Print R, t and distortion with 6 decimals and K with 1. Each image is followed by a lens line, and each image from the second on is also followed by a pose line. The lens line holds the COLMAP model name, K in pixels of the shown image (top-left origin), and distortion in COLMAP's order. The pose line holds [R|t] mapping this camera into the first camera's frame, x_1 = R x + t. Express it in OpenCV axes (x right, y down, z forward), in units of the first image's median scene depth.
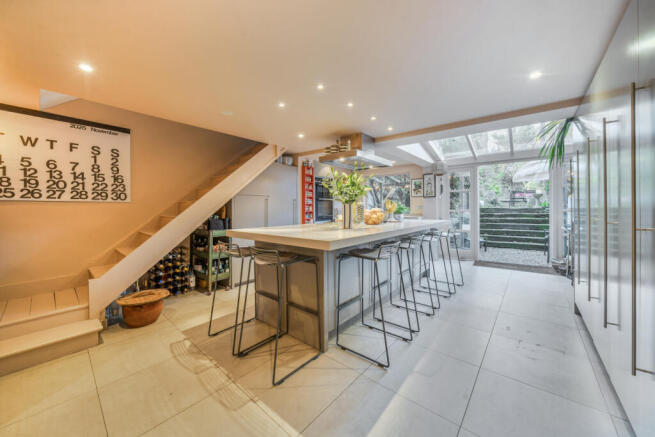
lens RADIAL K [[247.7, 0, 339.8], [0, 247.7, 209.4], [0, 0, 1]] dist [0.000205, 0.000040]
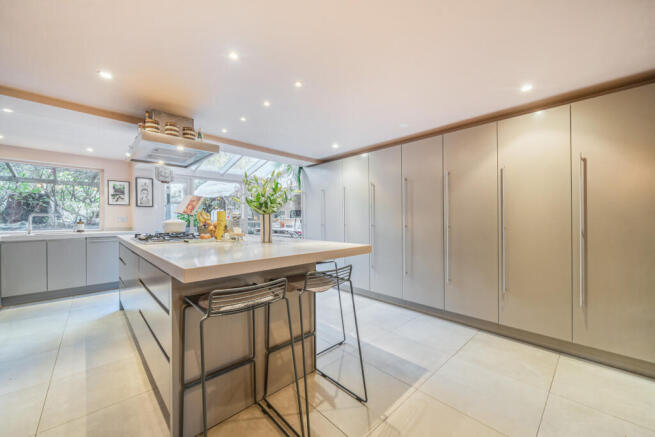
lens RADIAL K [[247.7, 0, 328.3], [0, 247.7, 219.4], [0, 0, 1]] dist [0.000205, 0.000040]
pose [[0.122109, 0.005491, 0.992501, -0.813501], [0.008025, 0.999947, -0.006519, 0.004213], [-0.992484, 0.008761, 0.122059, 0.669929]]
